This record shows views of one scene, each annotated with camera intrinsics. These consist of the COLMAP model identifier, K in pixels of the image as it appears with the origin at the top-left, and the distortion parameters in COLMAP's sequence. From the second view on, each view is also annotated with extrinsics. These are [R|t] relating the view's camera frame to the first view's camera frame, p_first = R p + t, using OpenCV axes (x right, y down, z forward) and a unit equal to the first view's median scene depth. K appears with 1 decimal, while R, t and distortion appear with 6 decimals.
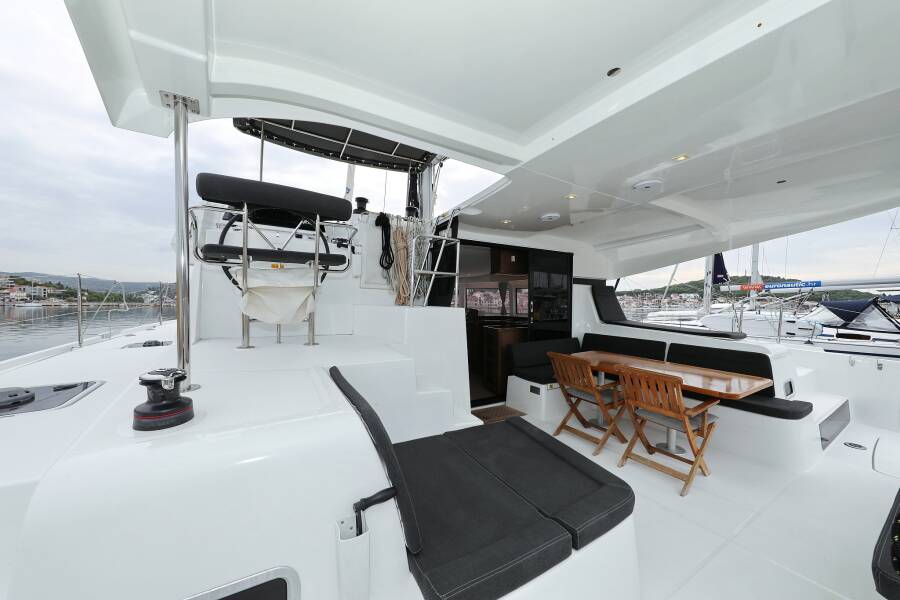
lens RADIAL K [[317.2, 0, 449.5], [0, 317.2, 302.6], [0, 0, 1]] dist [-0.003010, -0.000011]
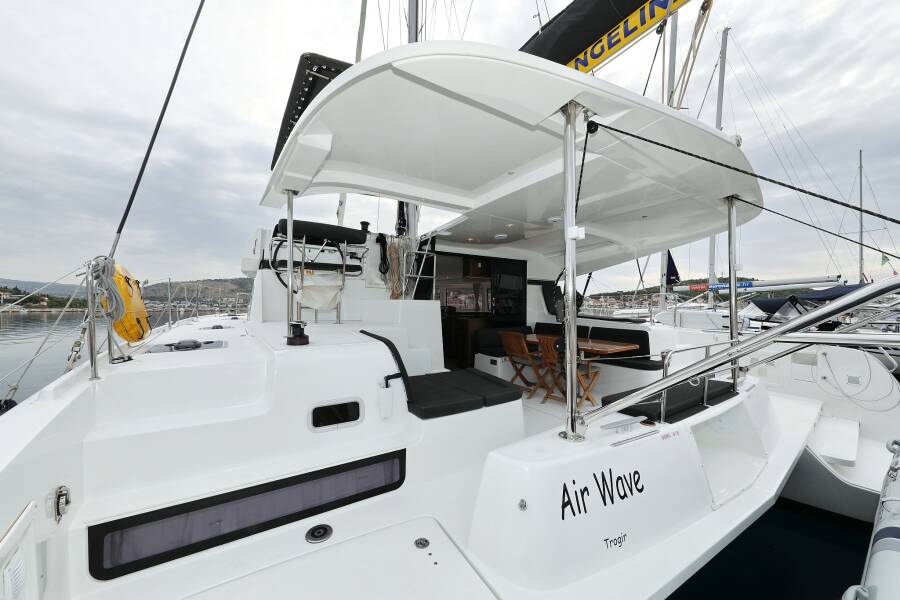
lens RADIAL K [[317.2, 0, 451.7], [0, 317.2, 304.3], [0, 0, 1]] dist [-0.003010, -0.000011]
pose [[0.998477, -0.008205, 0.054547, 0.016901], [0.008367, 0.999961, -0.002740, 0.028371], [-0.054522, 0.003192, 0.998507, -0.338240]]
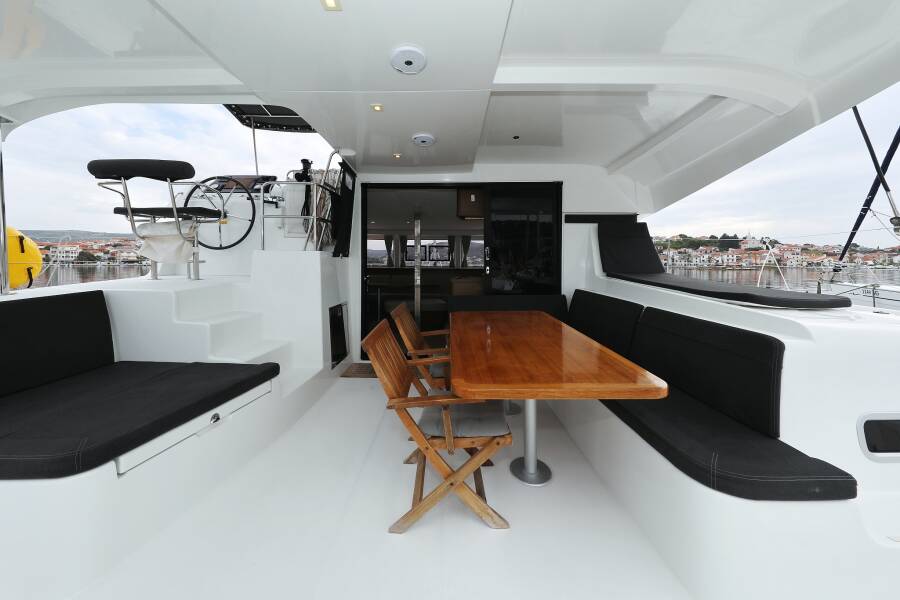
lens RADIAL K [[294.3, 0, 447.1], [0, 294.3, 273.2], [0, 0, 1]] dist [0.003904, 0.000105]
pose [[0.848976, 0.011981, -0.528295, 0.665232], [0.006718, 0.999417, 0.033461, 0.042946], [0.528388, -0.031957, 0.848401, 0.330296]]
